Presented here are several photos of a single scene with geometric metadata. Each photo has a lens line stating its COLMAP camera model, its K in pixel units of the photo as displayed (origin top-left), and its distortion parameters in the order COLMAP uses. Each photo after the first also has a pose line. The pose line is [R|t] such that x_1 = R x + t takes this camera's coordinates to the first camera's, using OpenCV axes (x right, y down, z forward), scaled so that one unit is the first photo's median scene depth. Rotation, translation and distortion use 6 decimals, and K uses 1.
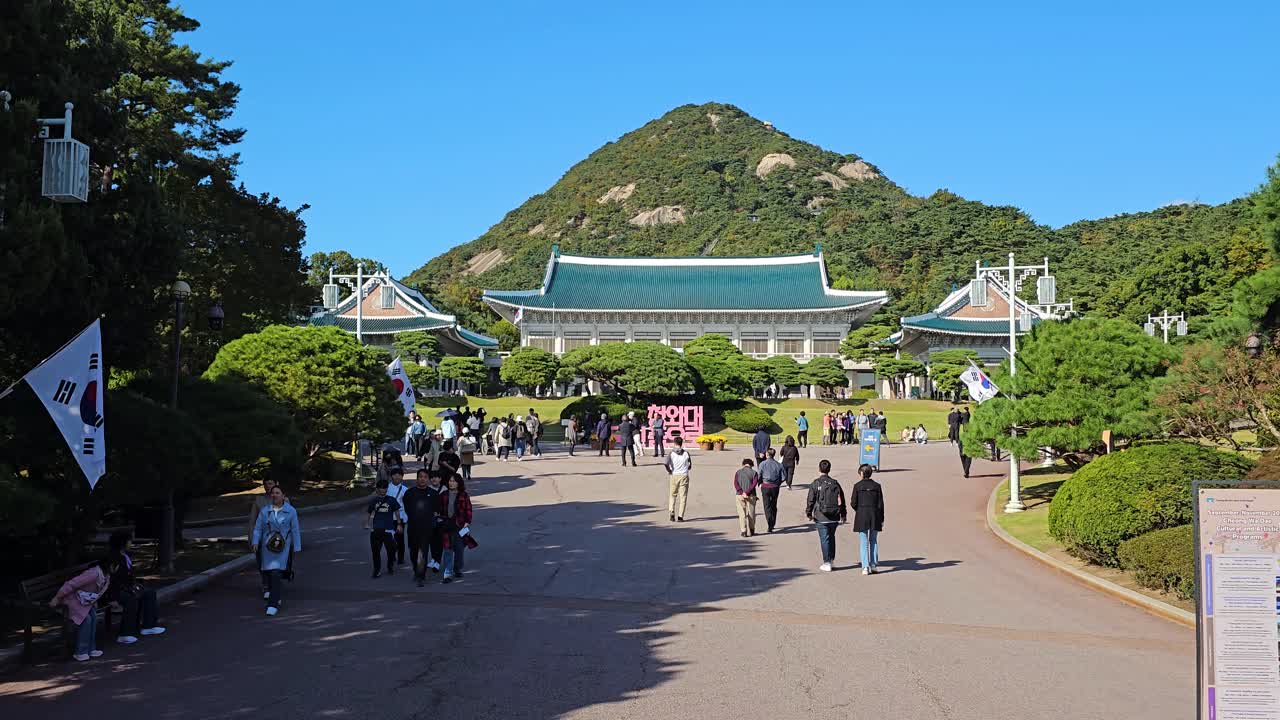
lens RADIAL K [[1133.2, 0, 640.0], [0, 1133.2, 360.0], [0, 0, 1]] dist [0.009296, 0.000673]
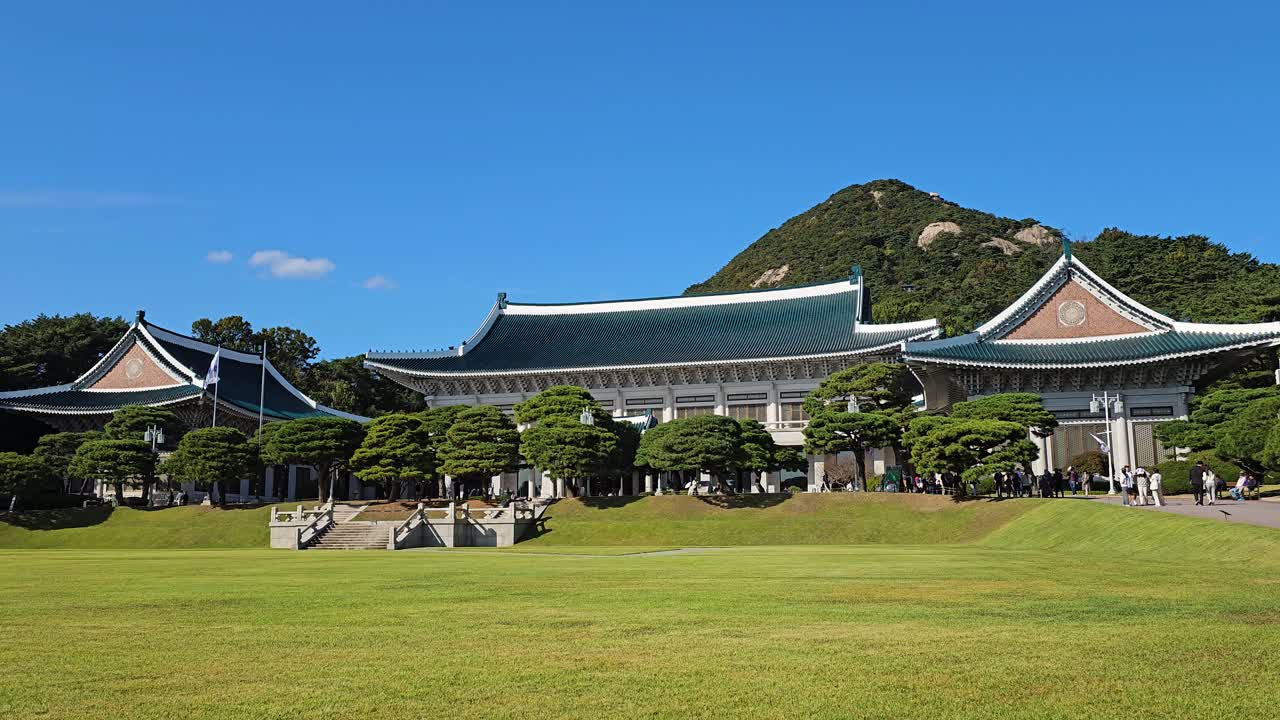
lens RADIAL K [[1066.8, 0, 640.0], [0, 1066.8, 360.0], [0, 0, 1]] dist [-0.000120, -0.000476]
pose [[0.978592, -0.050822, -0.199435, 0.050451], [0.032629, 0.995087, -0.093473, 0.003781], [0.203206, 0.084965, 0.975443, 0.112191]]
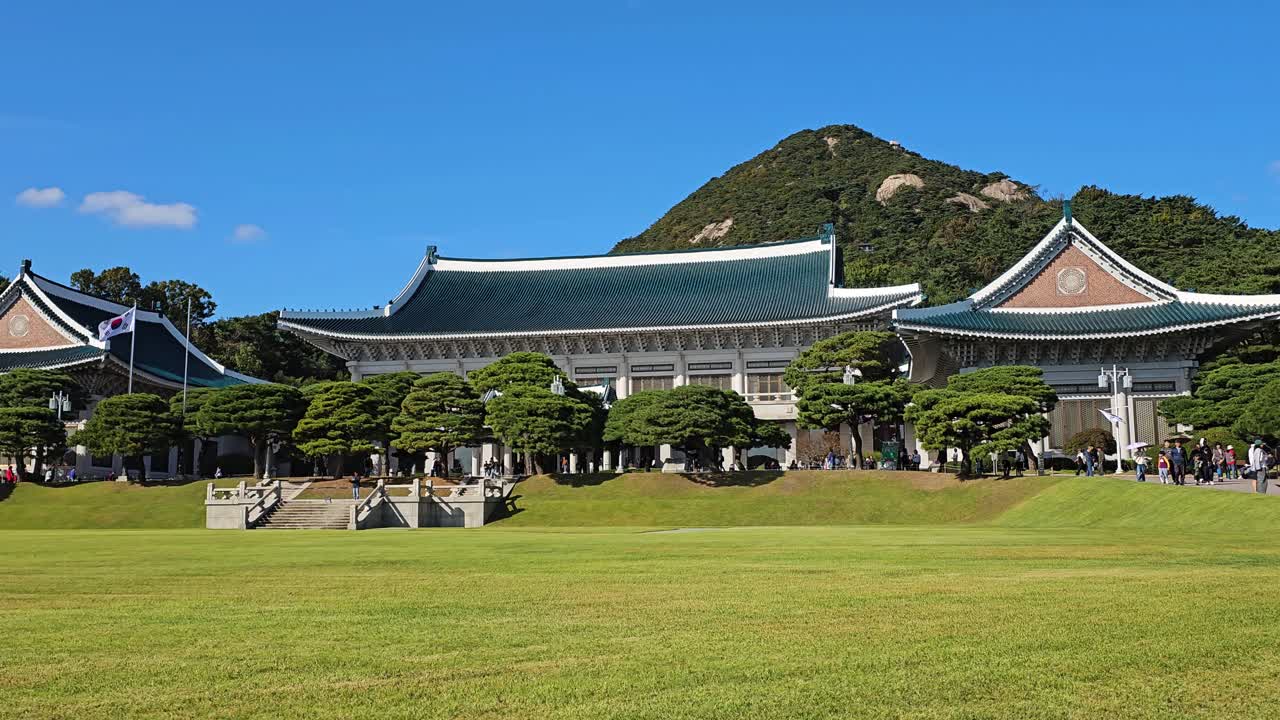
lens RADIAL K [[1207.2, 0, 640.0], [0, 1207.2, 360.0], [0, 0, 1]] dist [-0.002956, 0.009021]
pose [[0.990544, -0.033497, -0.133045, 0.045649], [0.025515, 0.997796, -0.061253, 0.003831], [0.134803, 0.057279, 0.989215, 0.107399]]
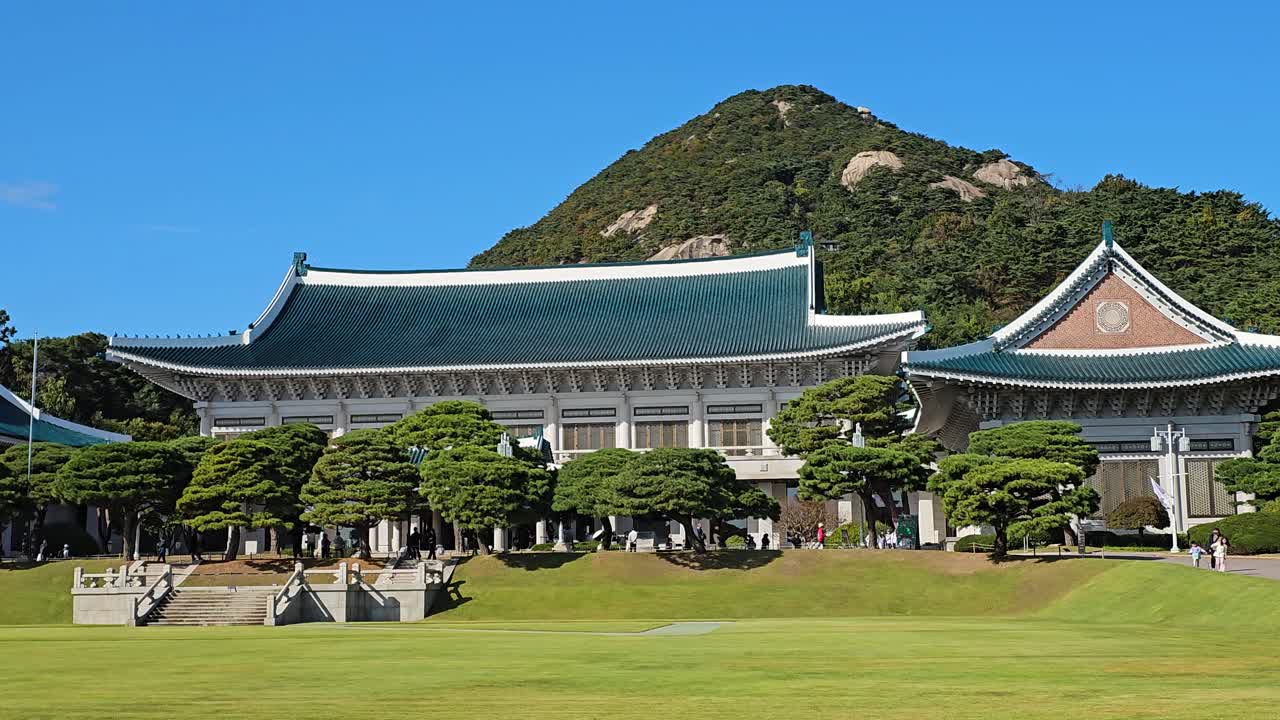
lens RADIAL K [[1591.7, 0, 640.0], [0, 1591.7, 360.0], [0, 0, 1]] dist [0.008423, -0.057271]
pose [[0.997714, -0.029651, -0.060724, 0.040732], [0.025073, 0.996883, -0.074810, 0.001914], [0.062753, 0.073116, 0.995347, 0.096750]]
